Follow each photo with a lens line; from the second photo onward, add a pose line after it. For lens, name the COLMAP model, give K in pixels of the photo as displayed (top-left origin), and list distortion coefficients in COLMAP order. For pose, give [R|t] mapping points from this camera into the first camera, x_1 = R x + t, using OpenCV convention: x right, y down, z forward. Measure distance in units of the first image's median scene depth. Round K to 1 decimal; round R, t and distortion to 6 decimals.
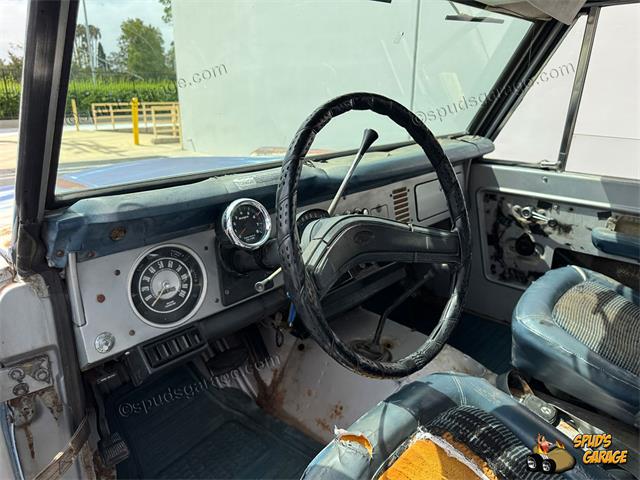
lens RADIAL K [[457.4, 0, 318.8], [0, 457.4, 235.2], [0, 0, 1]] dist [0.027038, -0.007204]
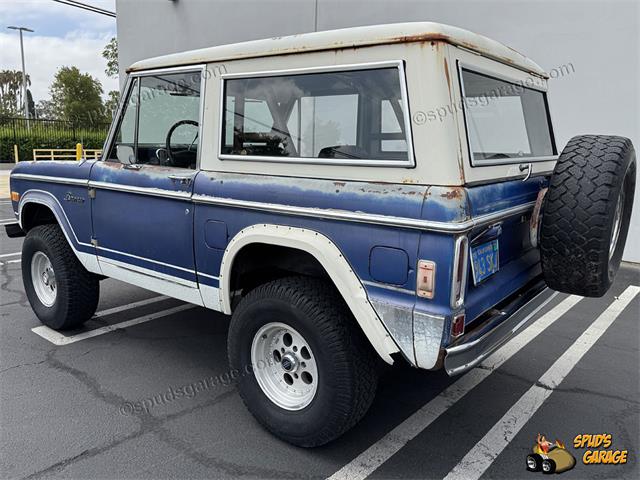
lens RADIAL K [[499.5, 0, 324.7], [0, 499.5, 252.5], [0, 0, 1]] dist [0.072114, -0.101053]
pose [[0.994490, -0.000086, 0.104832, 0.031015], [0.010462, 0.995089, -0.098428, 0.050422], [-0.104309, 0.098983, 0.989607, -0.132098]]
